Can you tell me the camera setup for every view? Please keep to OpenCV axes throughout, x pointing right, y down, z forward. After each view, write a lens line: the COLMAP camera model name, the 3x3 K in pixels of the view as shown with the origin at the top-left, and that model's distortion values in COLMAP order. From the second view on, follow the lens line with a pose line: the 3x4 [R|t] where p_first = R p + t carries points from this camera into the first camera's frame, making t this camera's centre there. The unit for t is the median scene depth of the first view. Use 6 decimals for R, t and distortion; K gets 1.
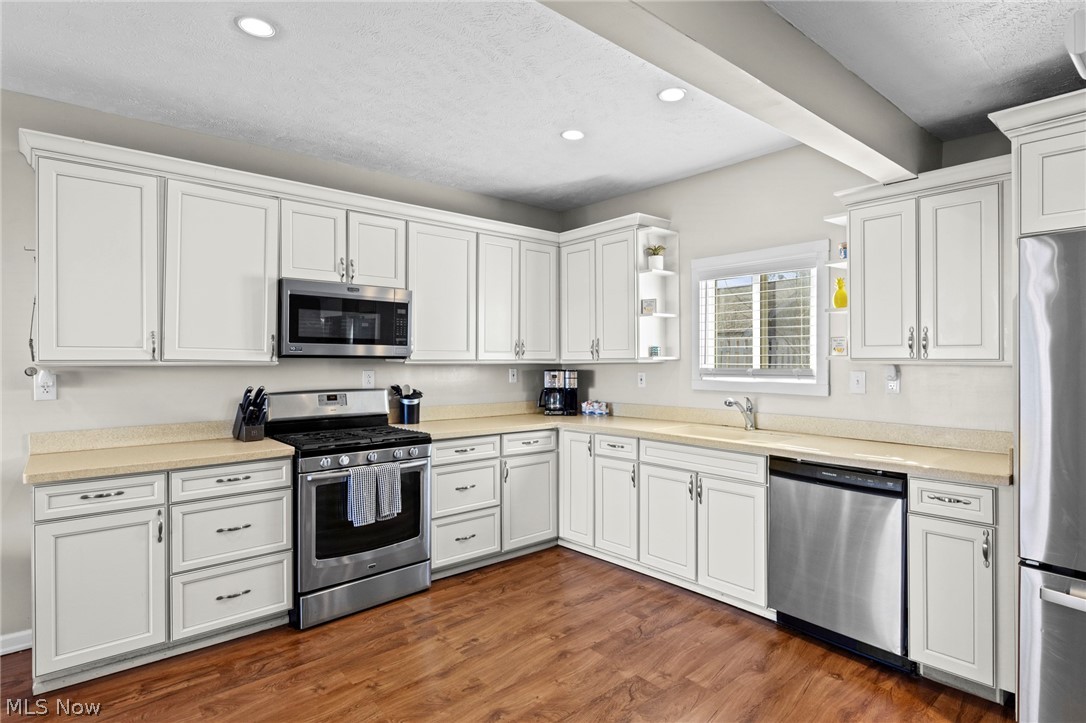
lens RADIAL K [[576.7, 0, 544.4], [0, 576.7, 356.4], [0, 0, 1]] dist [0.019299, -0.008202]
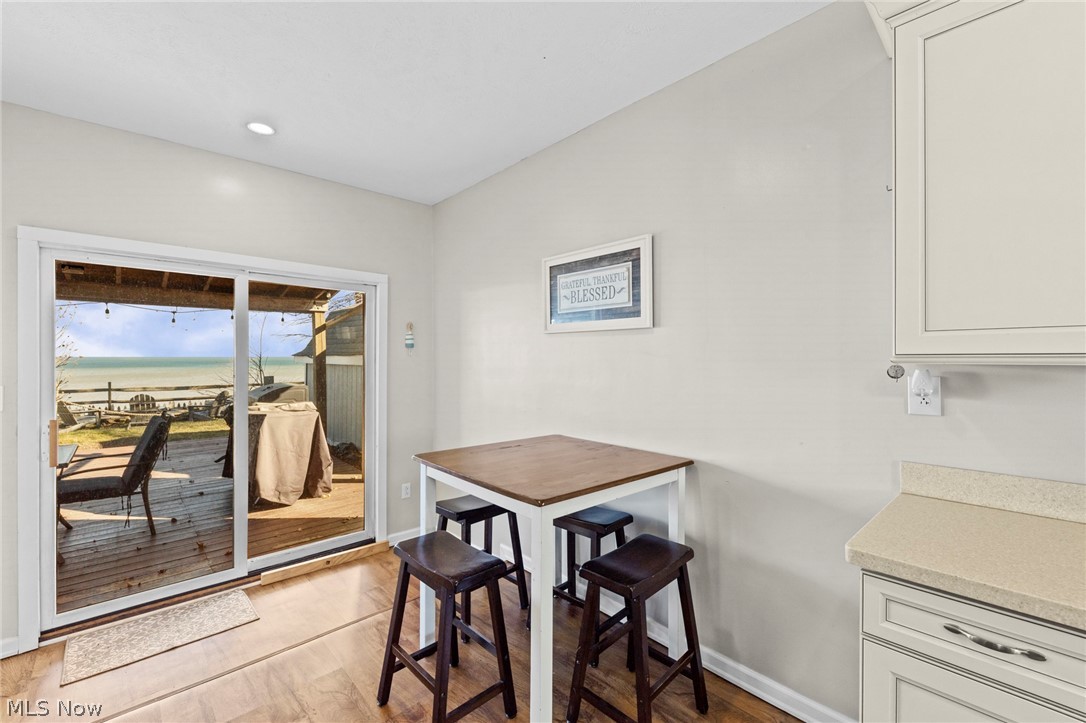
lens RADIAL K [[448.1, 0, 552.8], [0, 448.1, 365.6], [0, 0, 1]] dist [0.016627, -0.006105]
pose [[0.053077, 0.020922, -0.998371, -0.322663], [0.008871, 0.999731, 0.021422, 0.003444], [0.998551, -0.009994, 0.052877, 0.484751]]
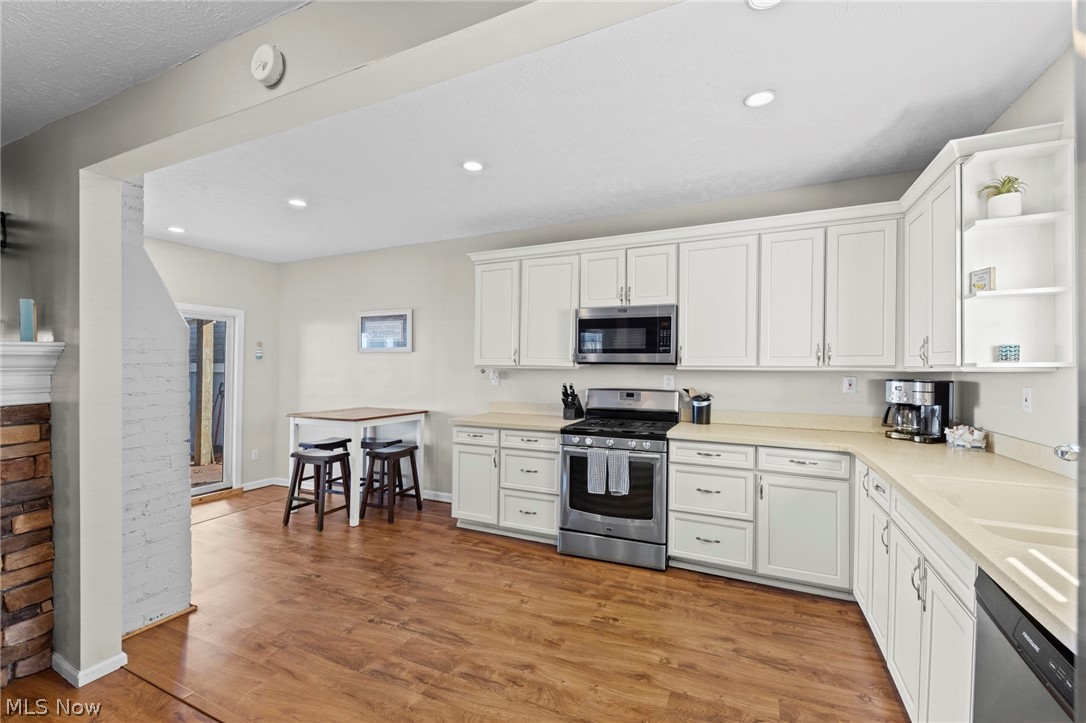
lens RADIAL K [[448.1, 0, 546.3], [0, 448.1, 367.7], [0, 0, 1]] dist [0.016627, -0.006105]
pose [[0.416888, 0.004773, -0.908945, 0.526202], [0.000118, 0.999986, 0.005305, 0.005075], [0.908958, -0.002319, 0.416881, 0.459708]]
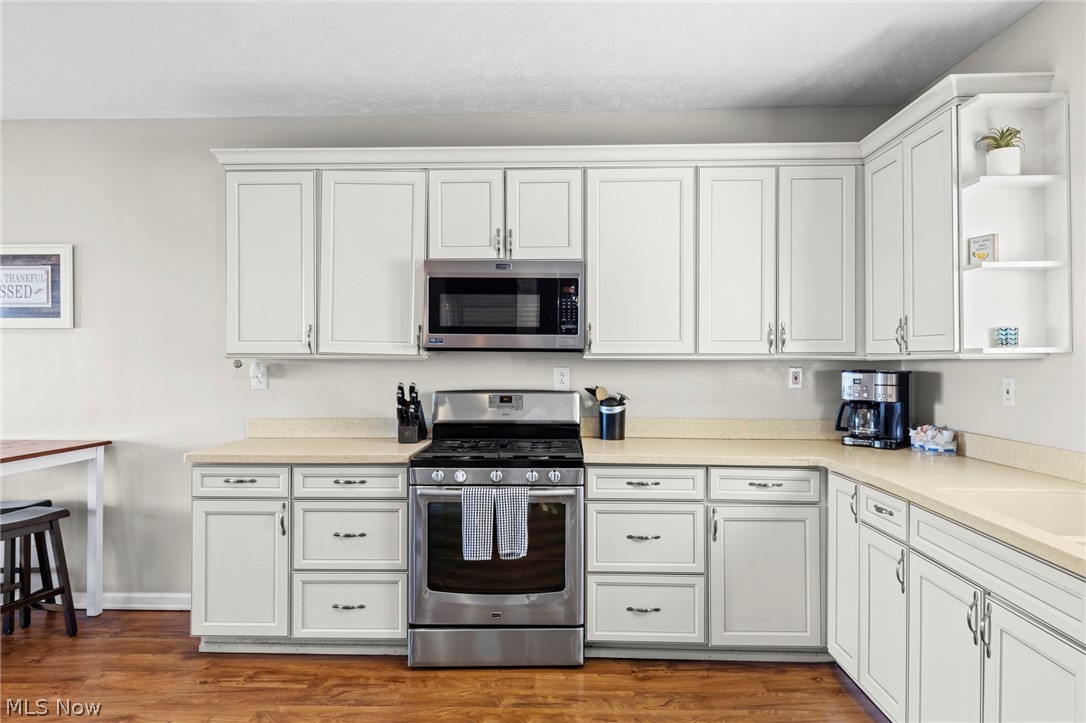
lens RADIAL K [[706.5, 0, 535.9], [0, 706.5, 355.3], [0, 0, 1]] dist [0.010646, -0.008222]
pose [[0.733360, -0.000502, -0.679841, 0.391410], [0.002803, 0.999993, 0.002284, 0.006871], [0.679835, -0.003580, 0.733356, 0.326056]]
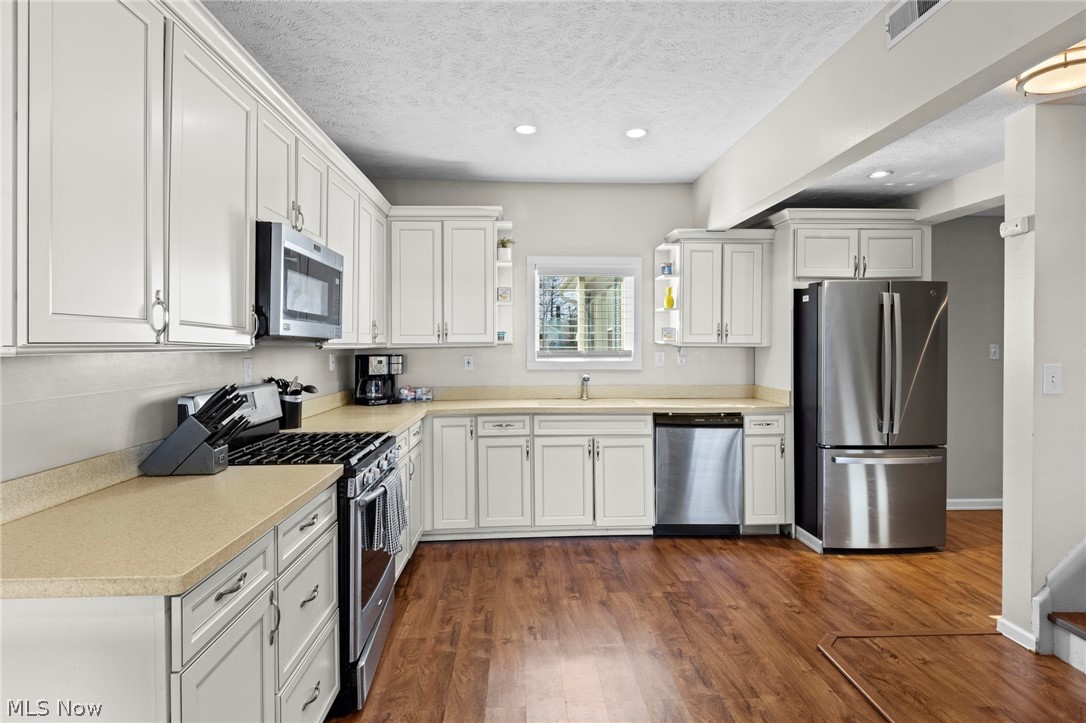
lens RADIAL K [[576.7, 0, 546.3], [0, 576.7, 349.1], [0, 0, 1]] dist [0.019299, -0.008202]
pose [[0.615245, -0.006088, 0.788313, -0.766235], [-0.002432, 0.999951, 0.009621, 0.006314], [-0.788333, -0.007836, 0.615199, 0.332257]]
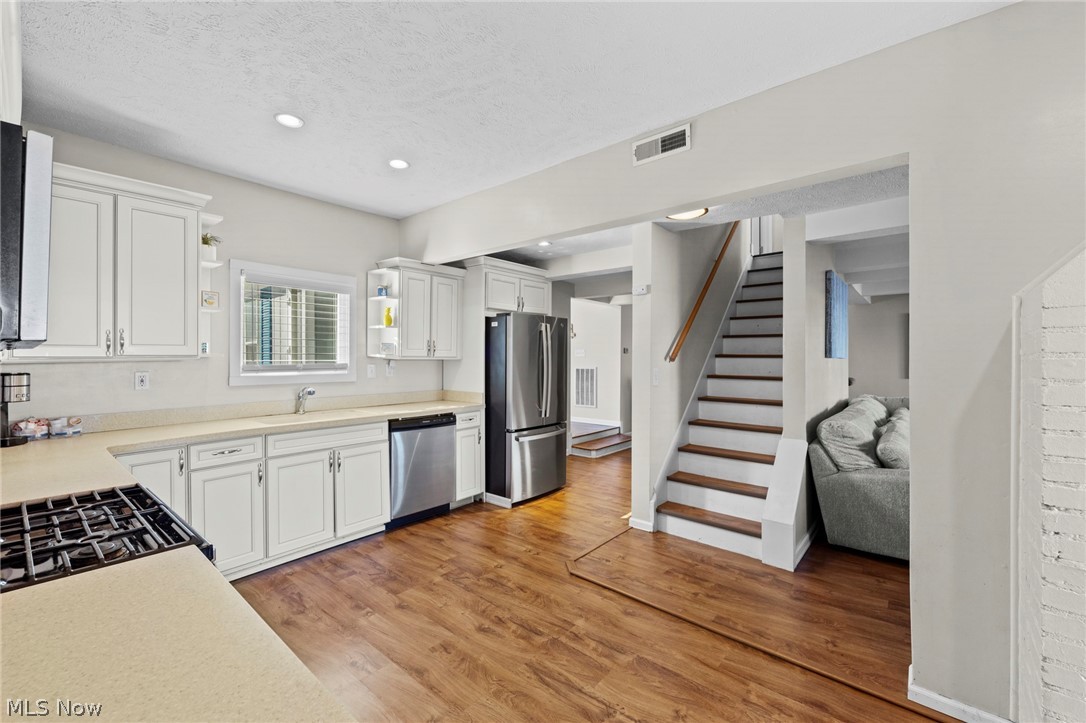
lens RADIAL K [[448.1, 0, 544.1], [0, 448.1, 357.1], [0, 0, 1]] dist [0.016627, -0.006105]
pose [[-0.157034, 0.001086, 0.987593, -0.761443], [-0.002856, 0.999995, -0.001554, 0.006854], [-0.987589, -0.003064, -0.157030, 0.715720]]
